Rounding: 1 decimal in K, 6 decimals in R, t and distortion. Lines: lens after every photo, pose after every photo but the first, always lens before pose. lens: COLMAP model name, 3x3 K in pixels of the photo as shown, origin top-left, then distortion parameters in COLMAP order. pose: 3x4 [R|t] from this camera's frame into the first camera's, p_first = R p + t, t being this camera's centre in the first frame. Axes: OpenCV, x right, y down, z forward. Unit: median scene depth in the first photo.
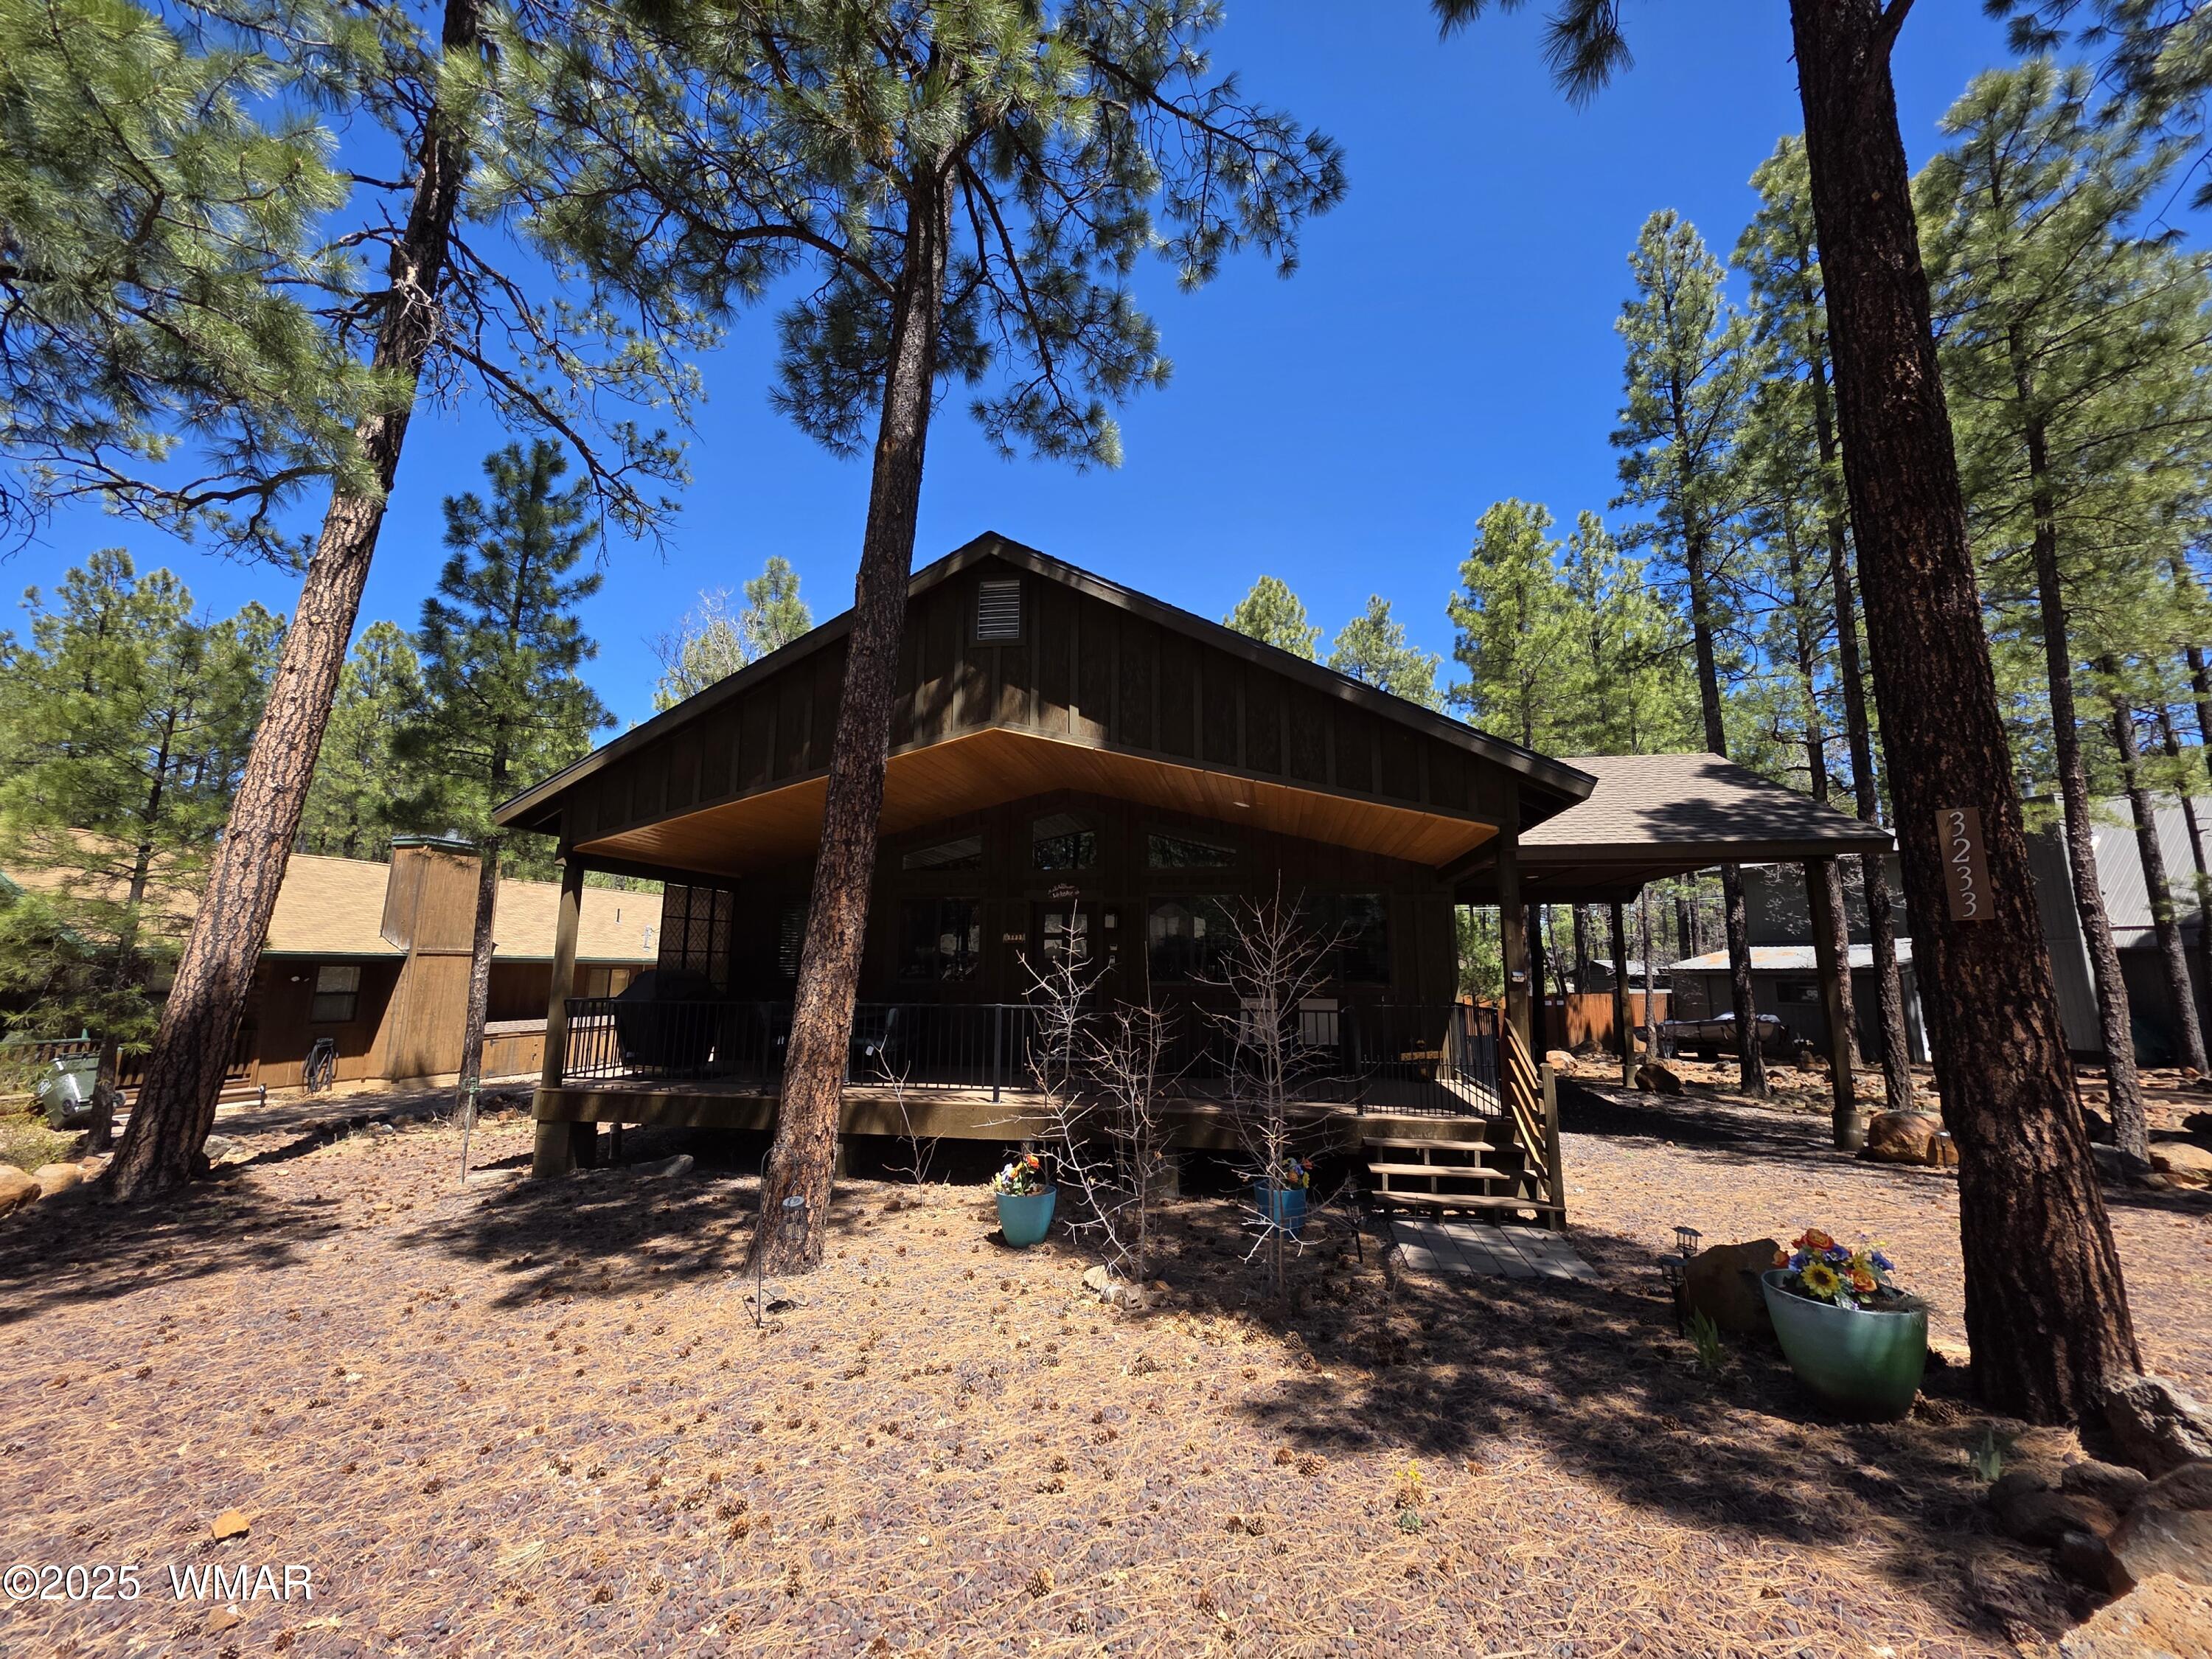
lens RADIAL K [[881.8, 0, 1111.6], [0, 881.8, 820.6], [0, 0, 1]] dist [0.000885, 0.000336]
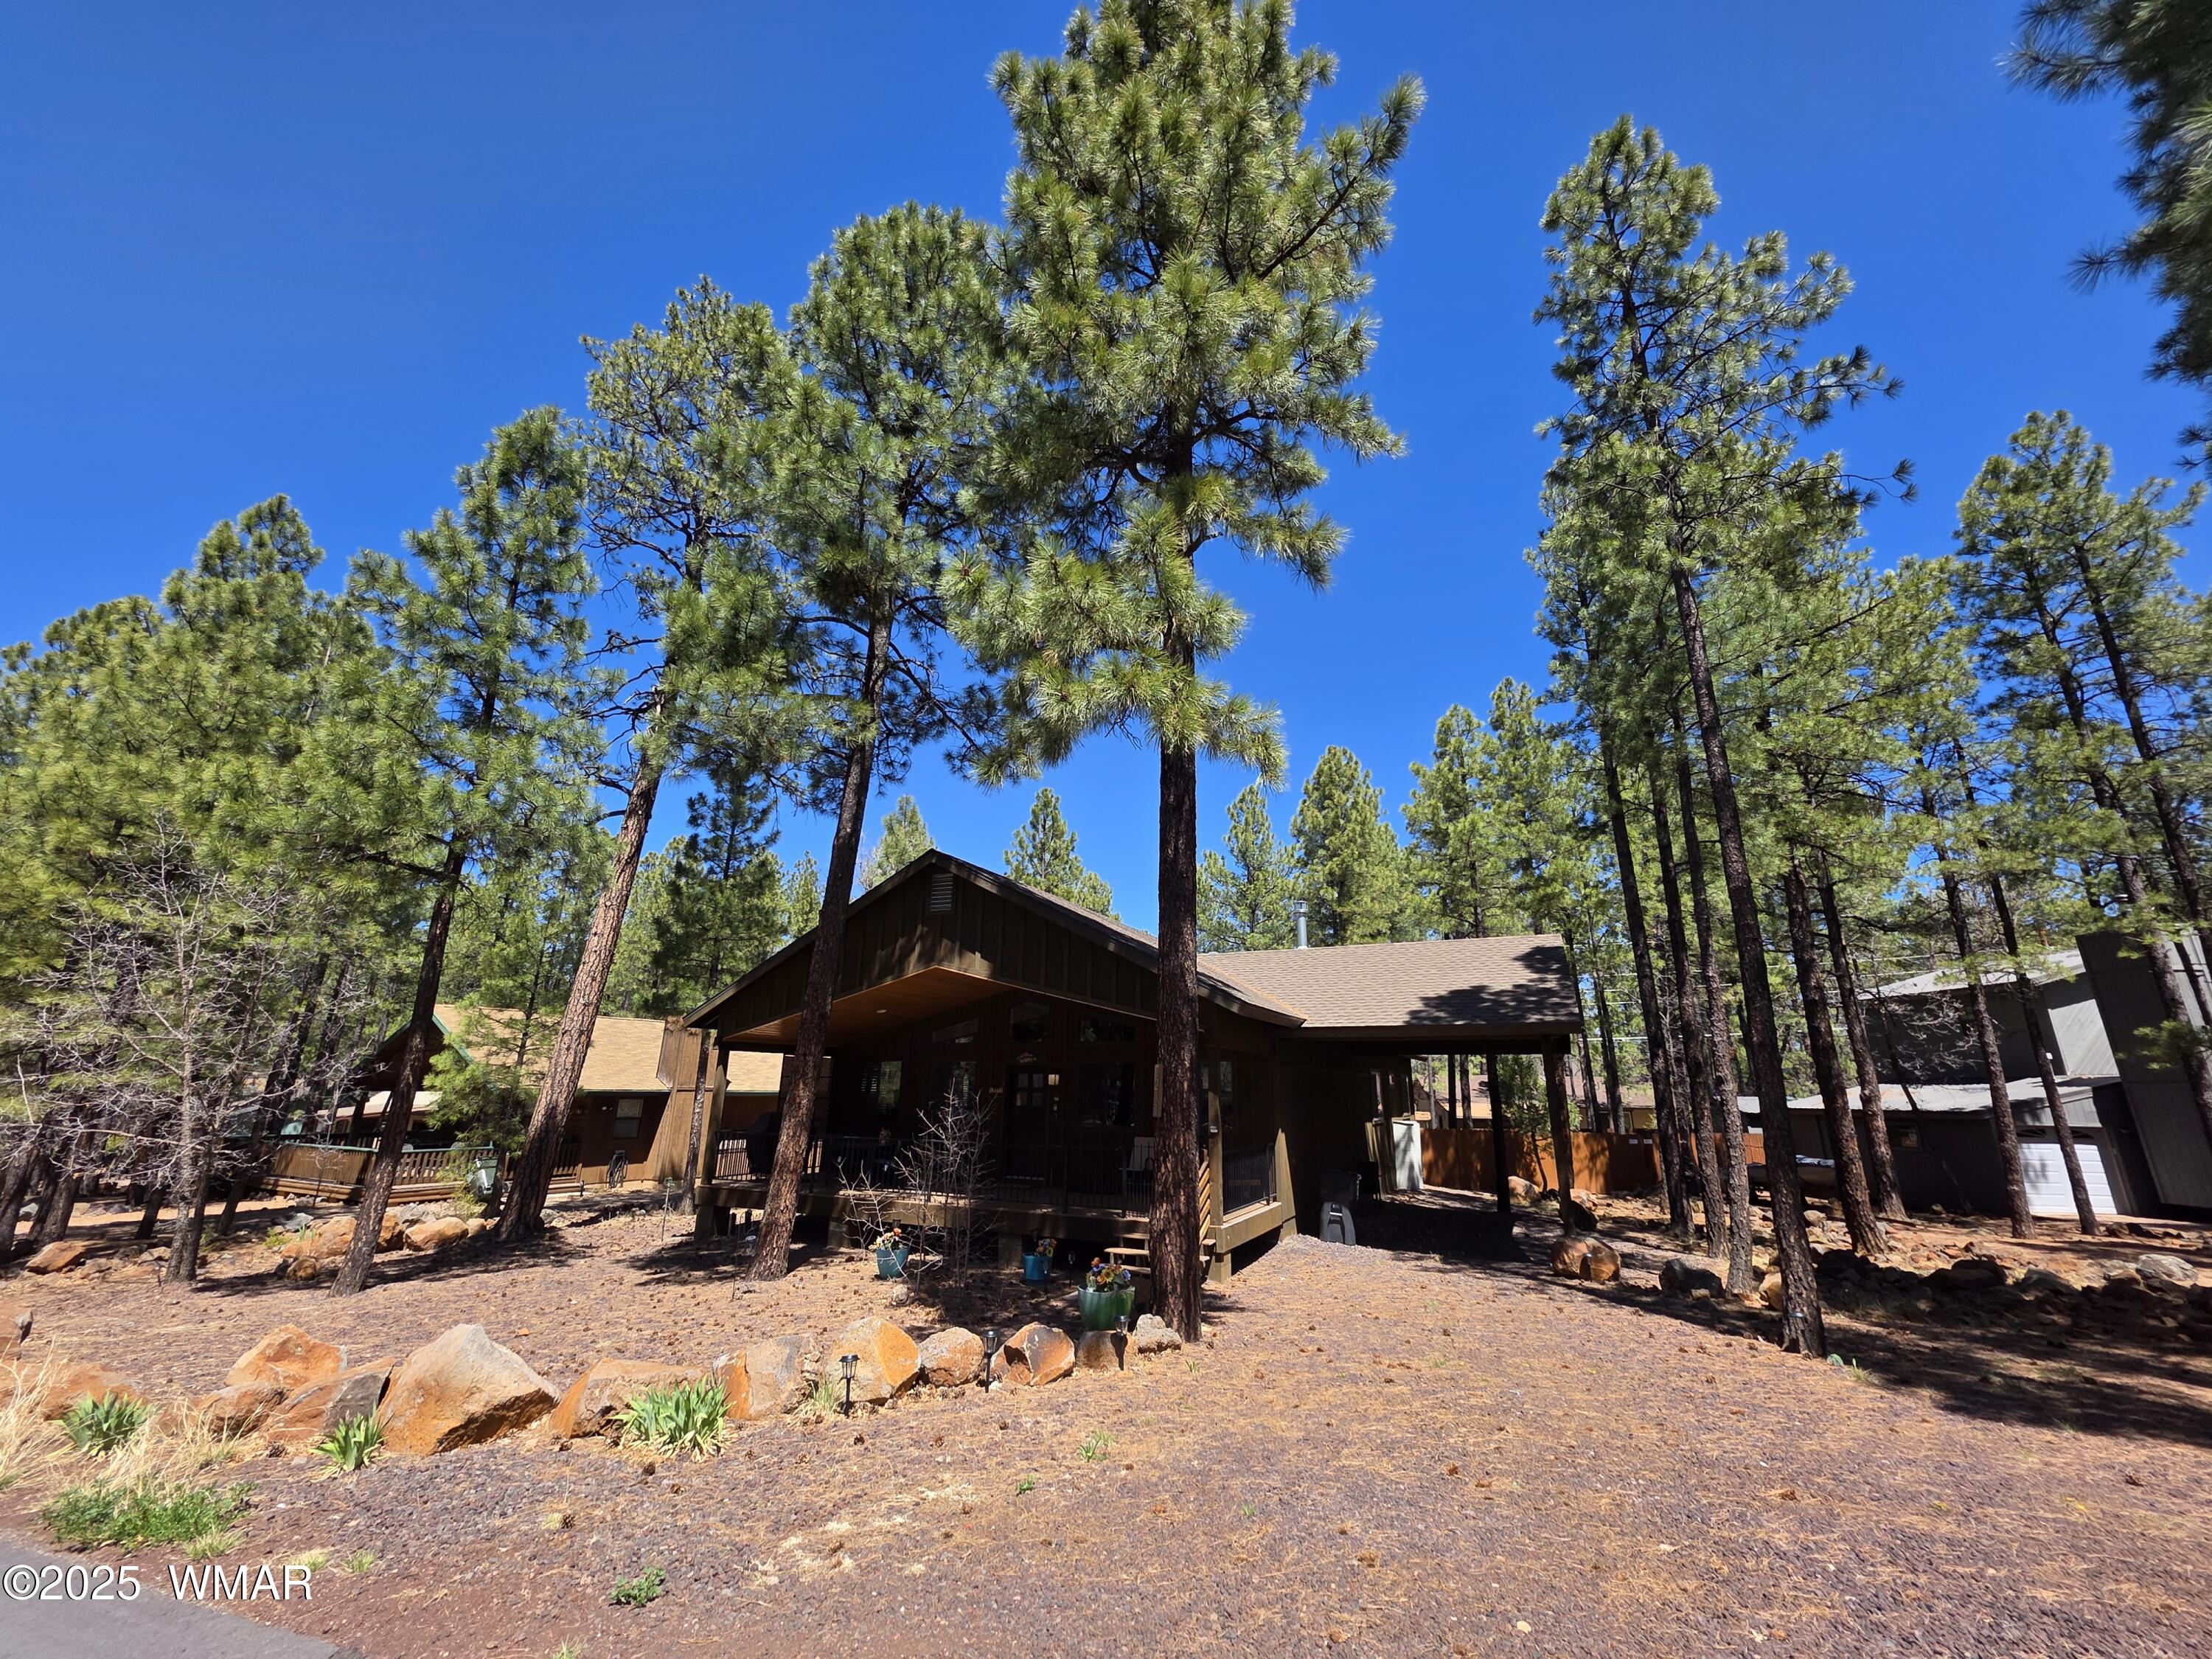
lens RADIAL K [[882.7, 0, 1107.5], [0, 882.7, 825.7], [0, 0, 1]] dist [0.000336, 0.000935]
pose [[0.965340, -0.069143, -0.251669, 0.427194], [0.037394, 0.990963, -0.128819, -0.097634], [0.258302, 0.114943, 0.959202, -0.371810]]
